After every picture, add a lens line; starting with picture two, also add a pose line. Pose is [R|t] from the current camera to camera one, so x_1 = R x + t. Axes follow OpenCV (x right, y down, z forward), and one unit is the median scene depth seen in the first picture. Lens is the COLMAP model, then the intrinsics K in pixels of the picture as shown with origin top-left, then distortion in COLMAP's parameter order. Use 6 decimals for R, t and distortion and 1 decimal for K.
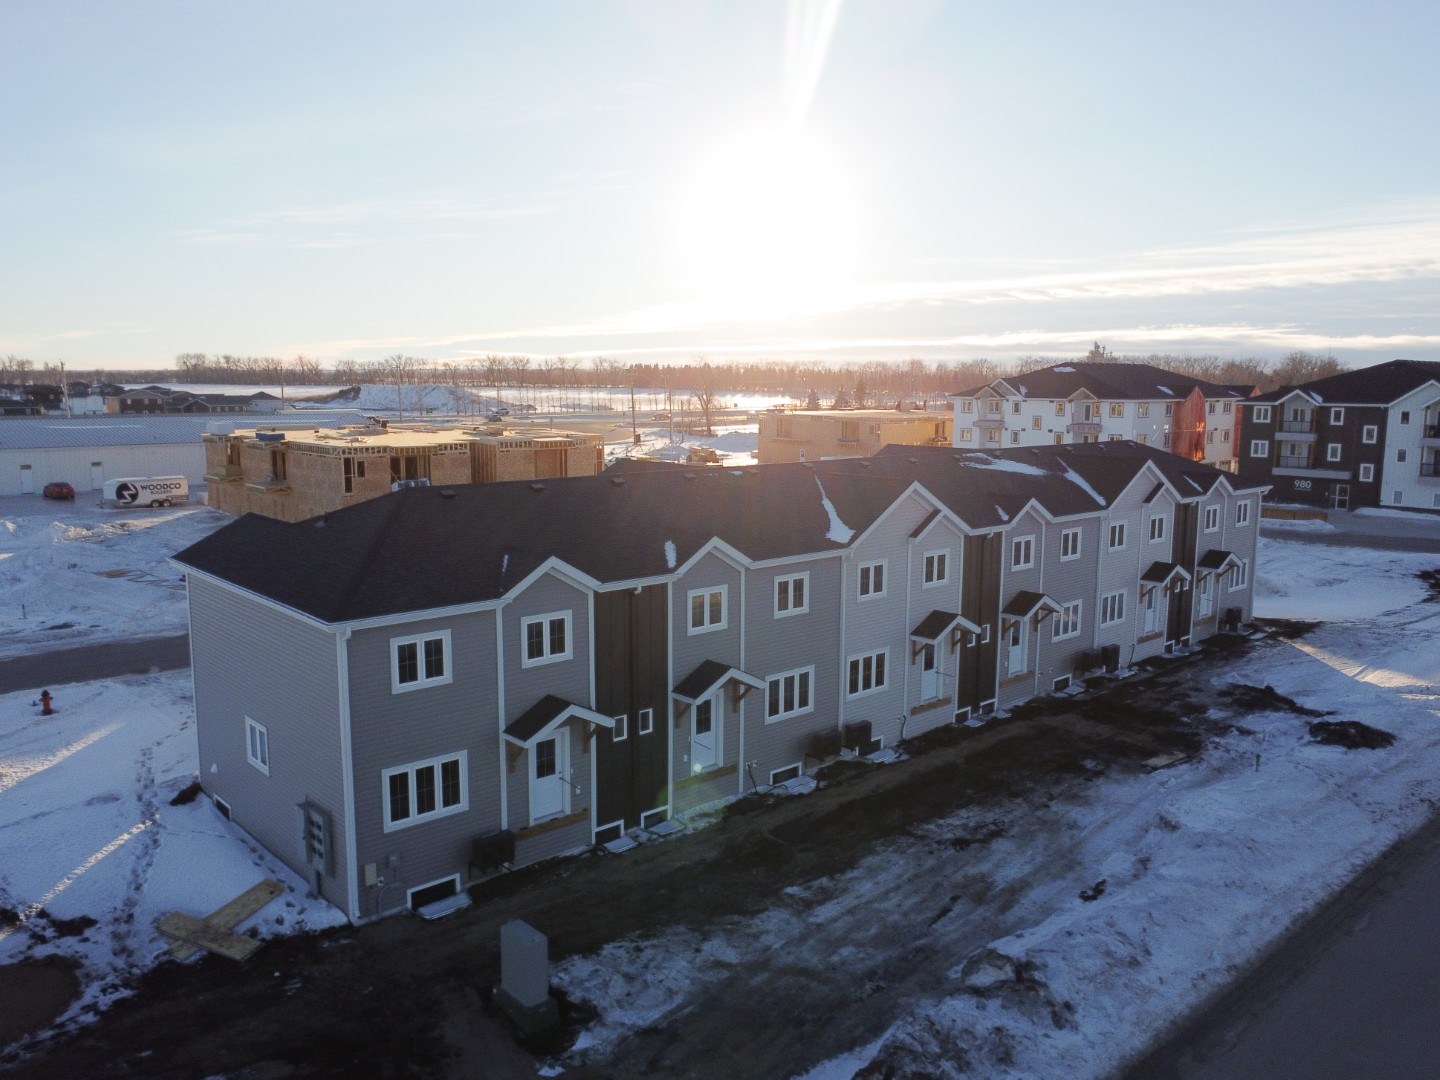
lens RADIAL K [[1081.5, 0, 717.4], [0, 1081.5, 540.8], [0, 0, 1]] dist [-0.003846, -0.000194]
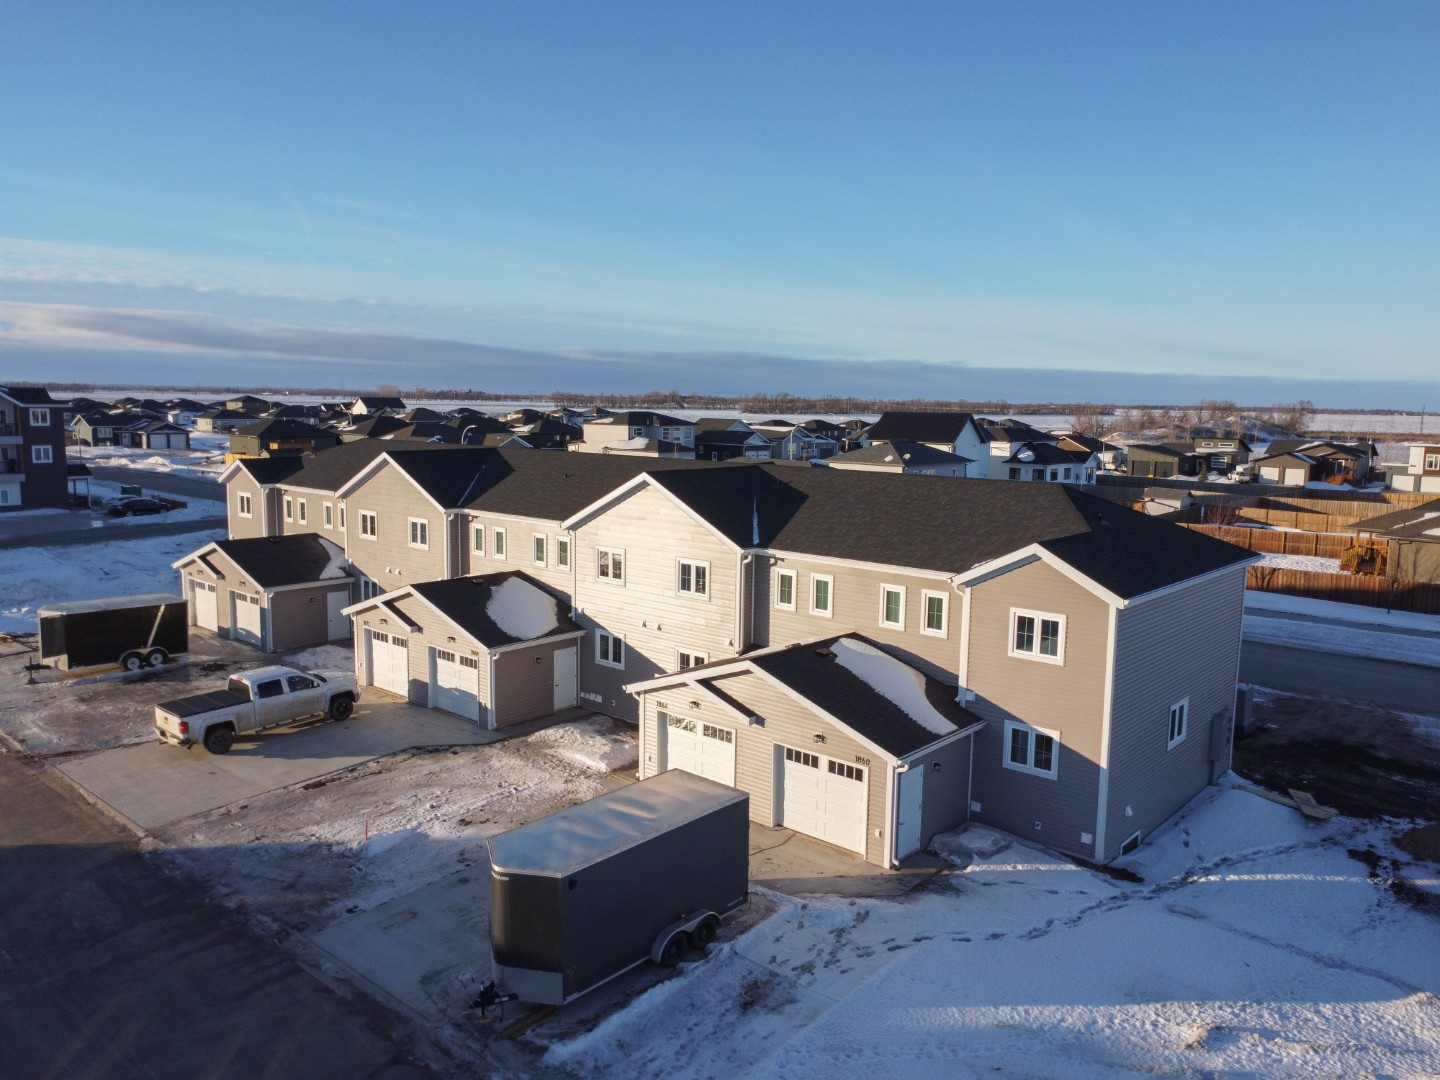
lens RADIAL K [[1081.5, 0, 717.0], [0, 1081.5, 538.0], [0, 0, 1]] dist [-0.003846, -0.000194]
pose [[-0.106112, -0.131097, 0.985674, -1.417624], [0.132818, 0.980520, 0.144710, -0.210012], [-0.985444, 0.146271, -0.086633, 1.518686]]
